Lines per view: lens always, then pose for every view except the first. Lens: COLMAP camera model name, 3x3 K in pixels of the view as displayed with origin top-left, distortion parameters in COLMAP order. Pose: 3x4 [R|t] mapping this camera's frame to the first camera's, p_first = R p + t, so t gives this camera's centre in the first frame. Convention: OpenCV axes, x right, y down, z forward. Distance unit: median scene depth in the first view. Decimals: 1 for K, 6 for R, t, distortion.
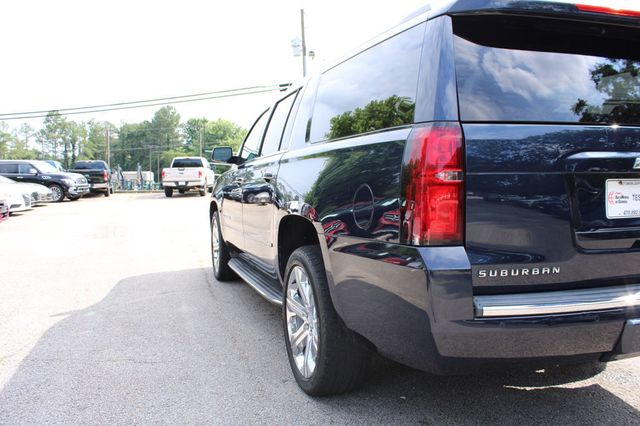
lens RADIAL K [[539.8, 0, 320.0], [0, 539.8, 213.0], [0, 0, 1]] dist [-0.170667, 0.150566]
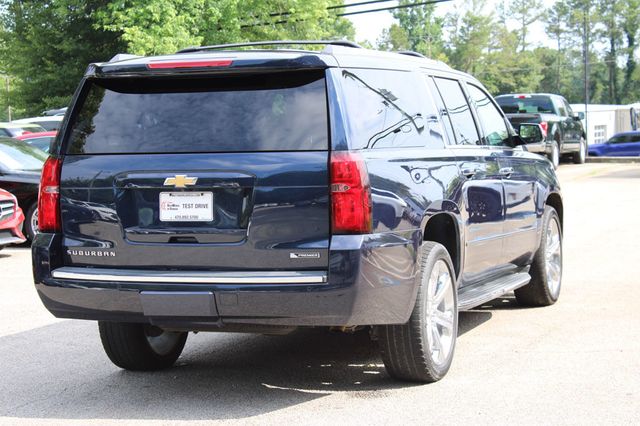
lens RADIAL K [[1414.8, 0, 320.0], [0, 1414.8, 213.0], [0, 0, 1]] dist [0.077589, 0.230566]
pose [[0.777878, 0.033247, -0.627535, 0.271883], [-0.030592, 0.999419, 0.015028, -0.006688], [0.627670, 0.007508, 0.778443, -0.138730]]
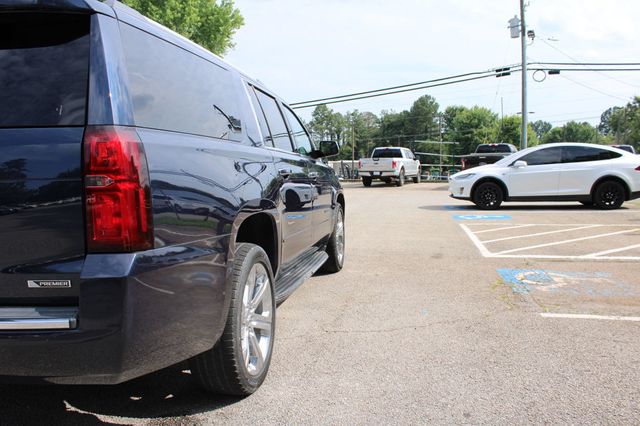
lens RADIAL K [[539.8, 0, 320.0], [0, 539.8, 213.0], [0, 0, 1]] dist [-0.170667, 0.150566]
pose [[0.880089, 0.040376, -0.473089, 0.147488], [-0.030554, 0.999129, 0.028432, -0.006277], [0.473824, -0.010568, 0.880556, 0.049078]]
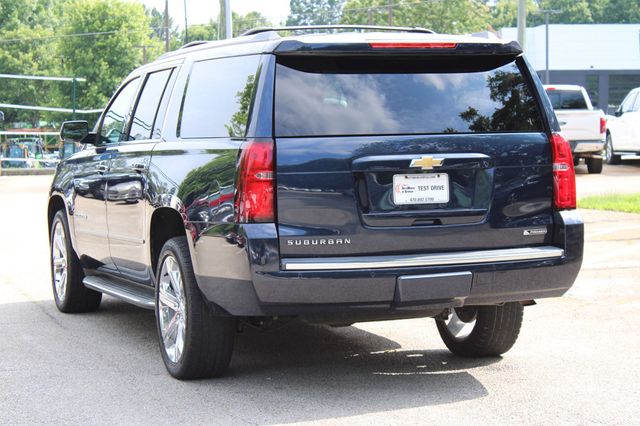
lens RADIAL K [[1545.4, 0, 320.0], [0, 1545.4, 213.0], [0, 0, 1]] dist [0.058767, 0.411707]
pose [[0.999634, -0.008109, 0.025791, 0.021780], [0.008392, 0.999906, -0.010864, 0.006241], [-0.025700, 0.011077, 0.999608, -0.249759]]
